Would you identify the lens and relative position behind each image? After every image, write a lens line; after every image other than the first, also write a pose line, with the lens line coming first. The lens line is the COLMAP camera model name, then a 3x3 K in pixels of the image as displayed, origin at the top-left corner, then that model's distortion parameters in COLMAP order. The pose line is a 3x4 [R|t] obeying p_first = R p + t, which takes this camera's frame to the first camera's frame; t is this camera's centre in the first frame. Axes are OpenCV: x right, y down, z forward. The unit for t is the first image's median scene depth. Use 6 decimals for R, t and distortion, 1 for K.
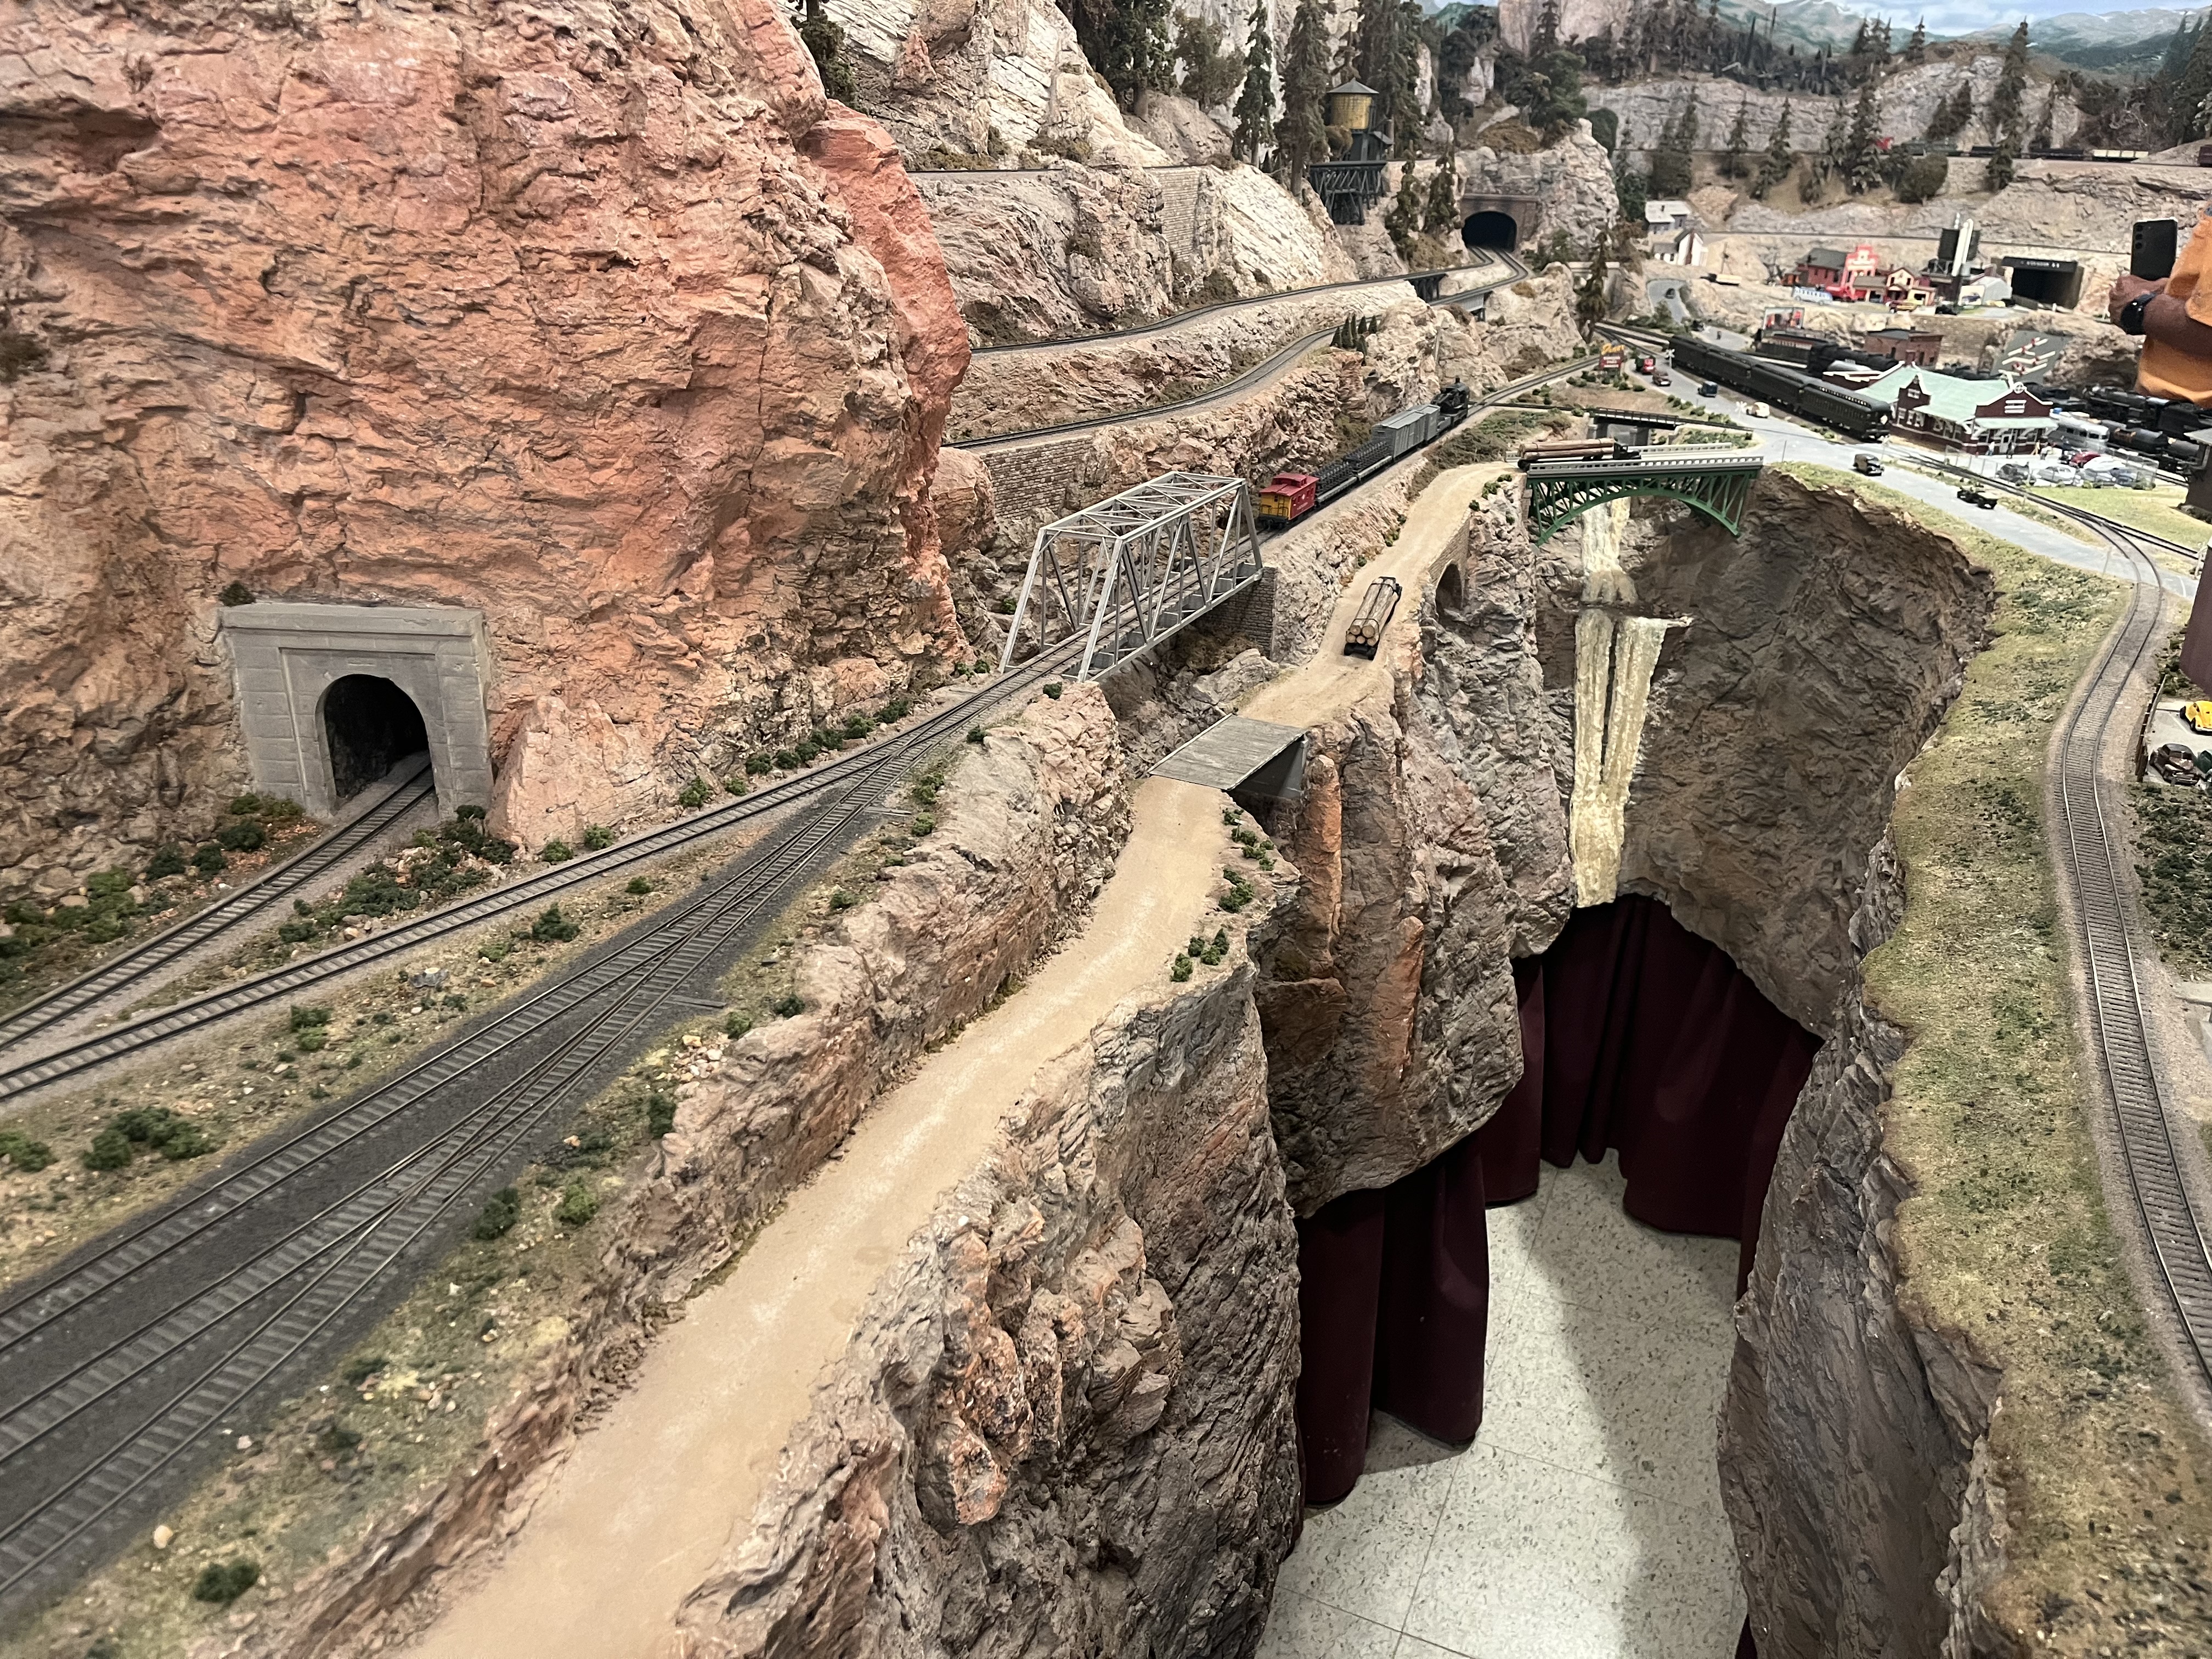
lens RADIAL K [[1688.4, 0, 1107.7], [0, 1688.4, 836.6], [0, 0, 1]] dist [0.047837, -0.056323]
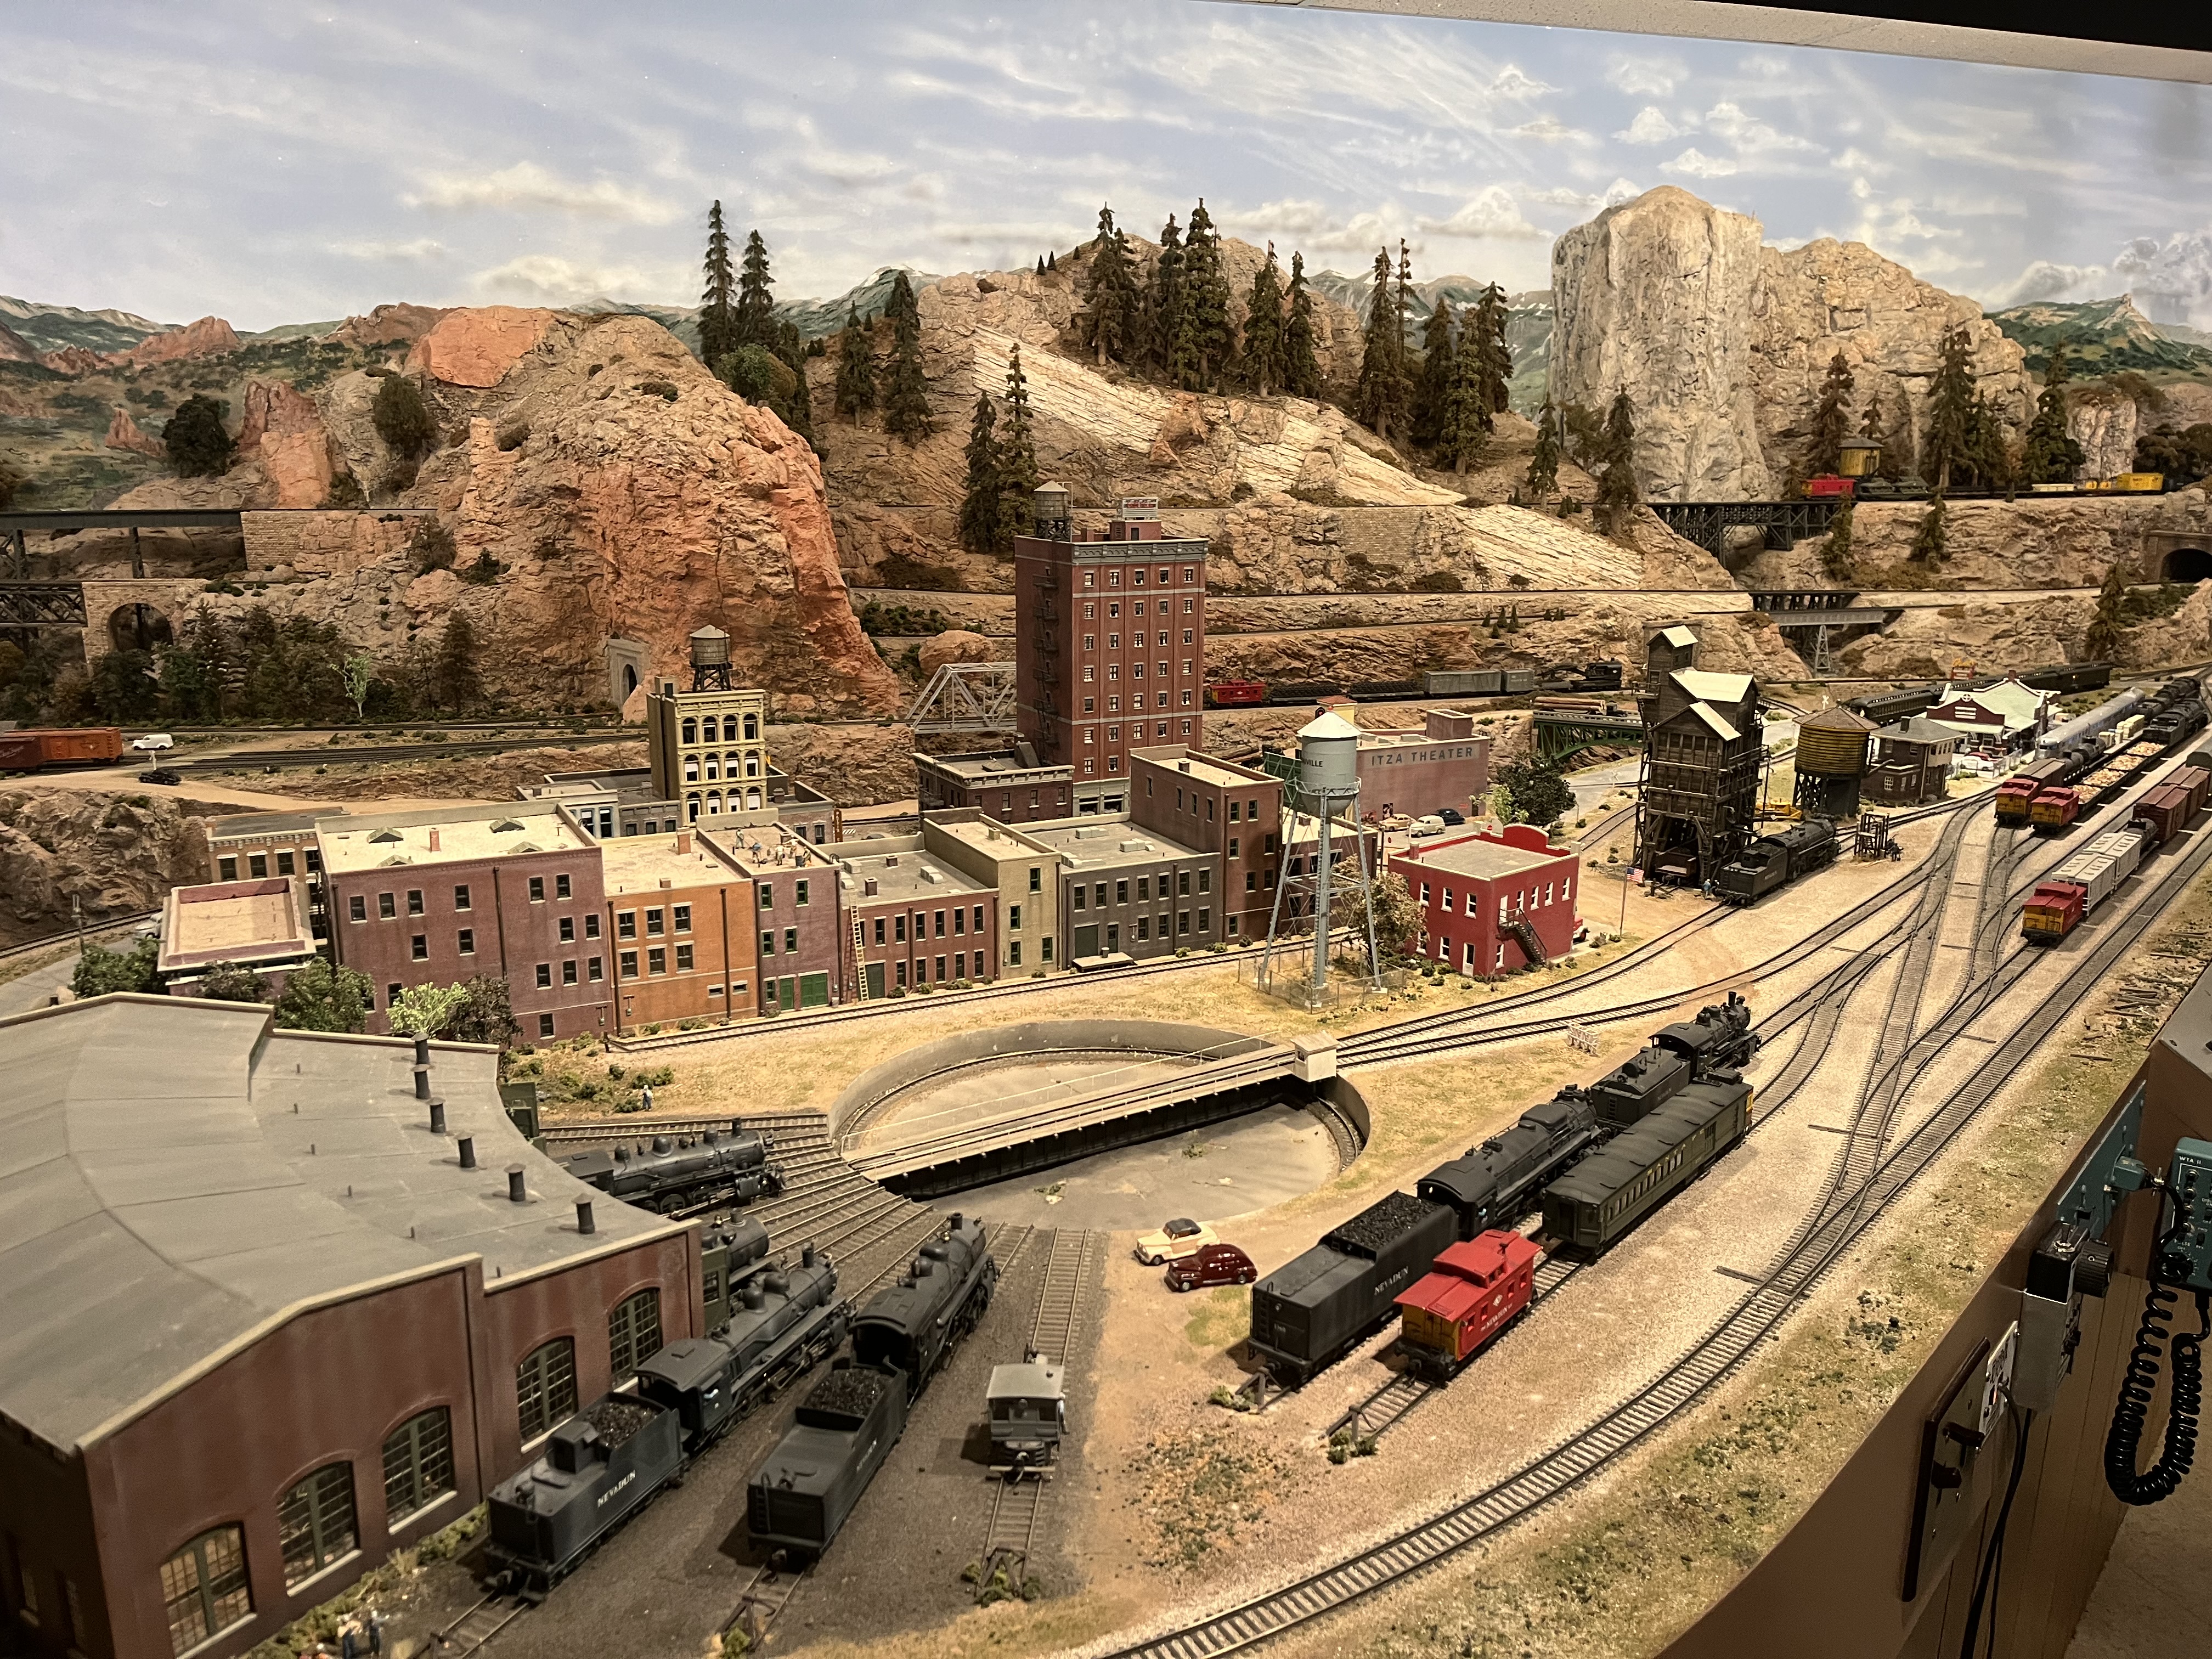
lens RADIAL K [[1688.4, 0, 1101.8], [0, 1688.4, 837.7], [0, 0, 1]] dist [0.047837, -0.056323]
pose [[0.669386, 0.155235, -0.726516, 2.388443], [-0.279267, 0.958780, -0.052443, 0.124334], [0.688428, 0.237996, 0.685146, -0.407805]]
